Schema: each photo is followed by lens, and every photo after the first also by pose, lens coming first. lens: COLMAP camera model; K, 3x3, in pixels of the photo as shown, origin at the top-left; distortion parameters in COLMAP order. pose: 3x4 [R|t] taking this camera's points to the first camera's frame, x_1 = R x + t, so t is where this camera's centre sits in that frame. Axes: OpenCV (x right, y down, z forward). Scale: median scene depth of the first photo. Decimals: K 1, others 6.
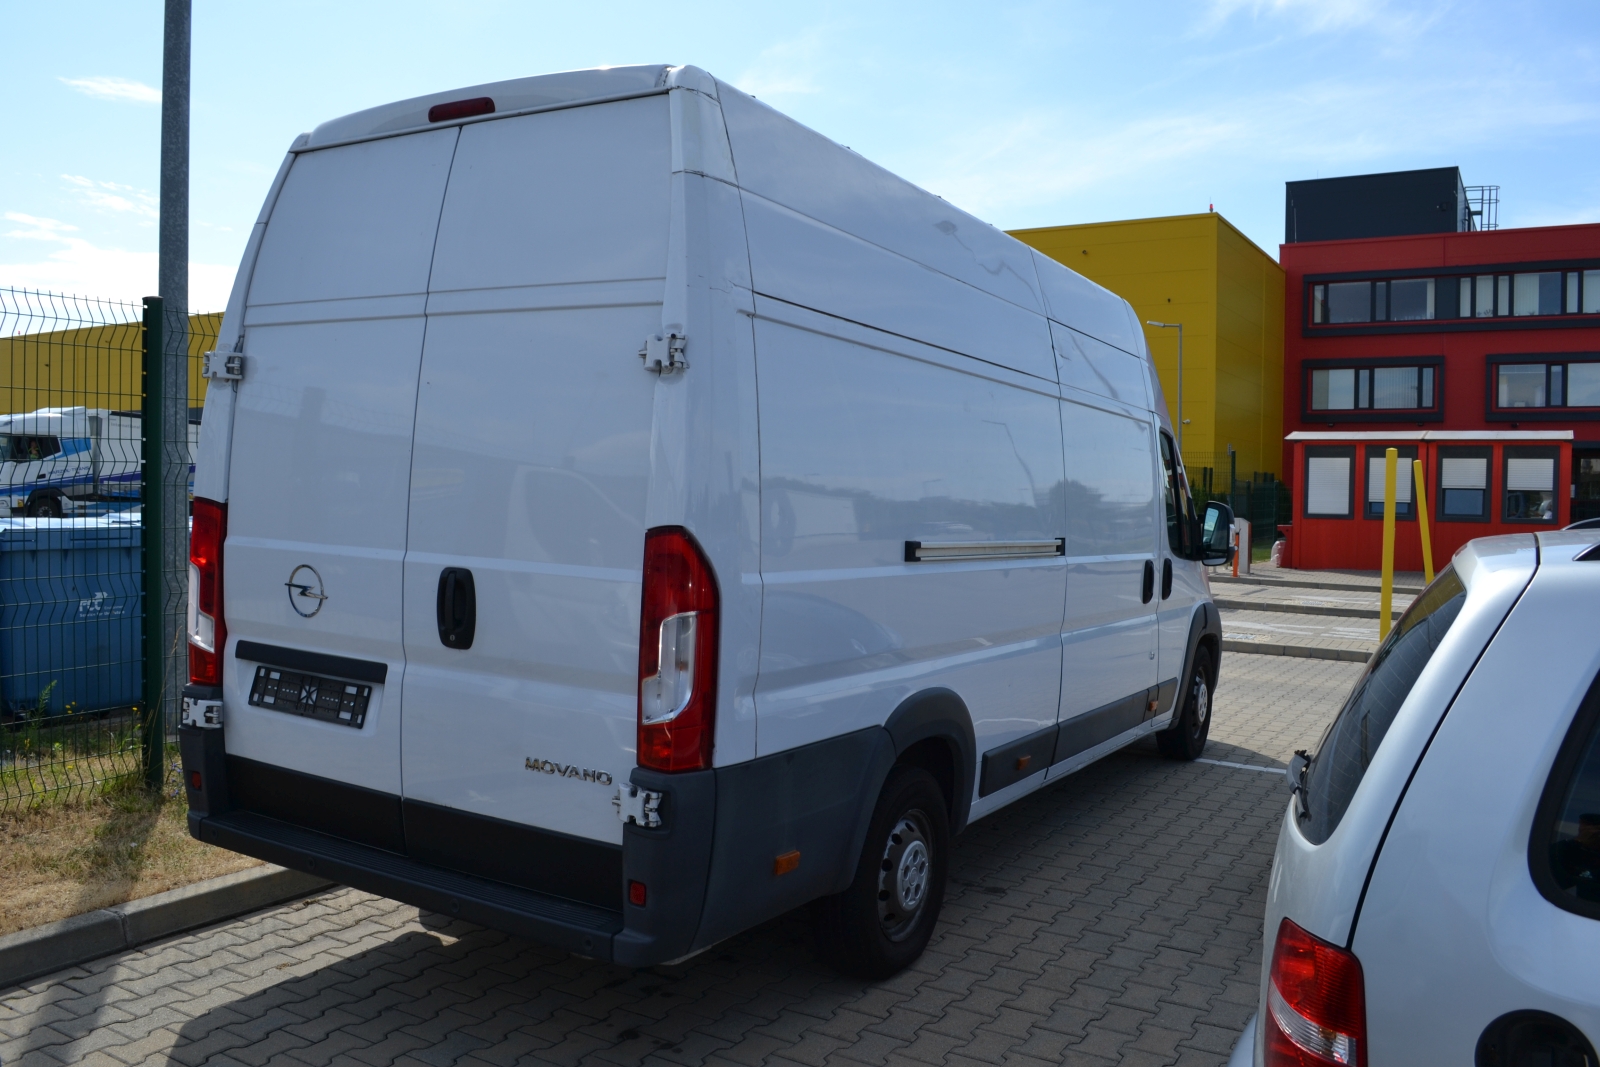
lens RADIAL K [[1231.3, 0, 800.0], [0, 1231.3, 533.5], [0, 0, 1]] dist [0.002033, 0.000520]
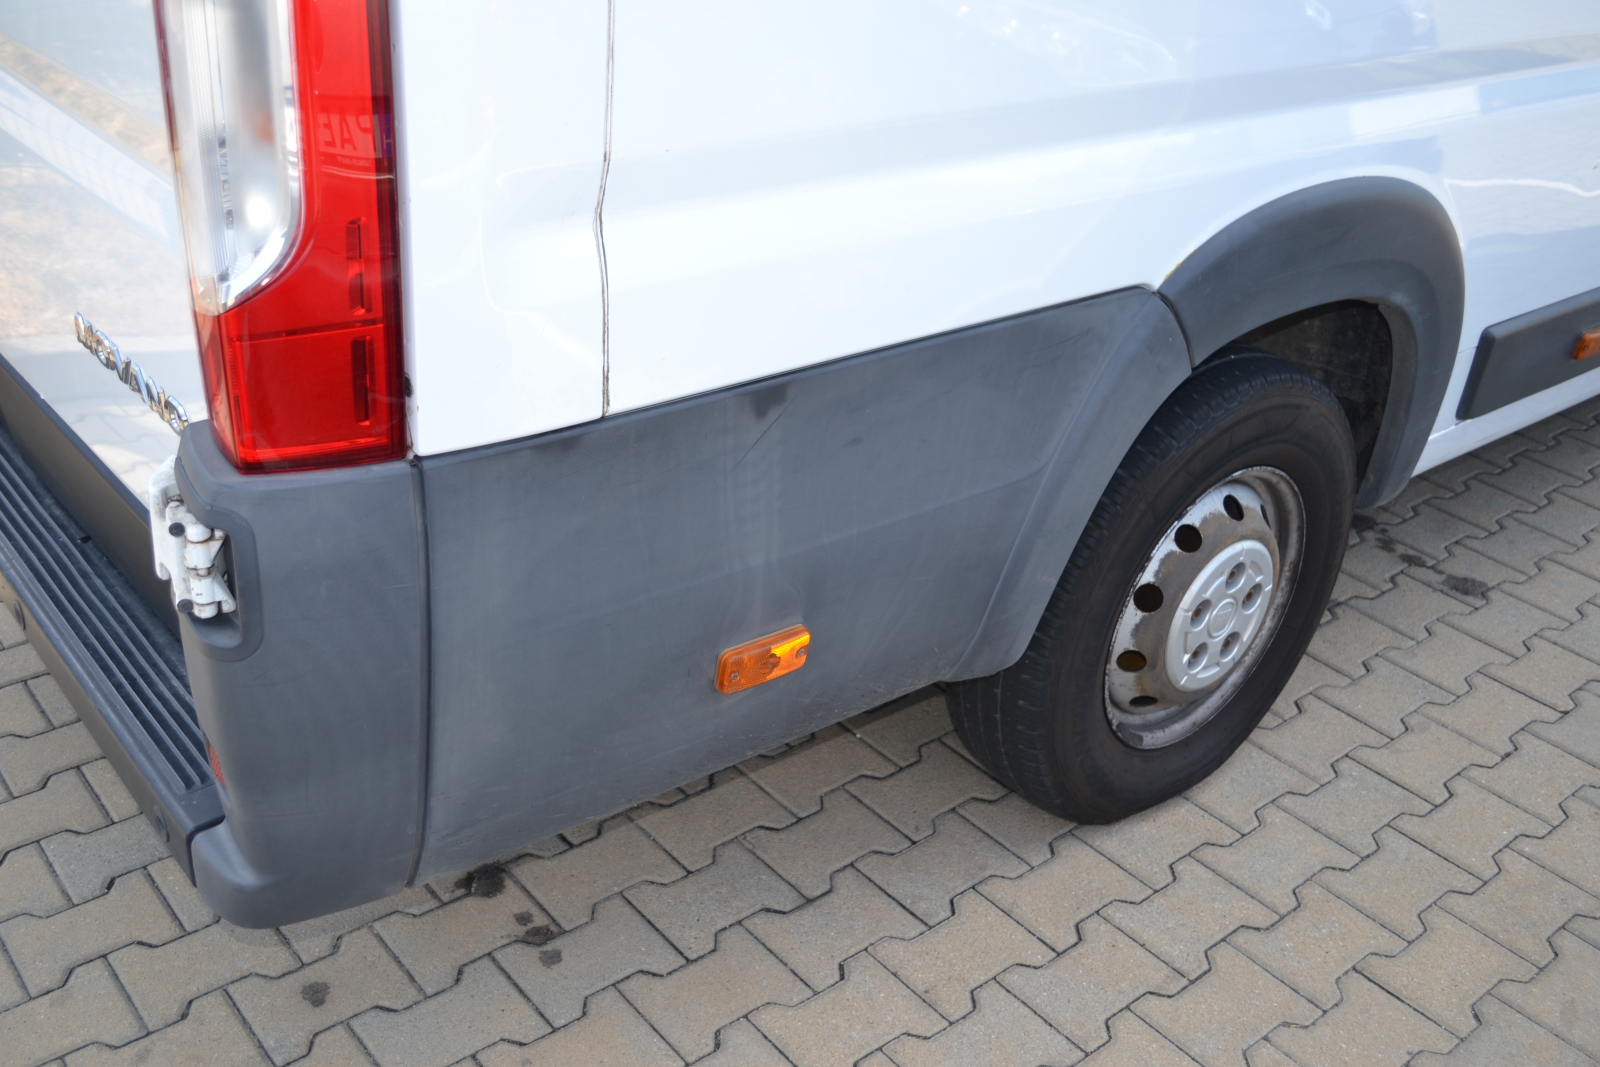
lens RADIAL K [[1650.5, 0, 800.0], [0, 1650.5, 533.5], [0, 0, 1]] dist [-0.026084, -0.010475]
pose [[0.948648, 0.168723, -0.267583, 0.103167], [-0.041794, 0.905318, 0.422673, 0.019358], [0.313562, -0.389785, 0.865879, 0.485068]]
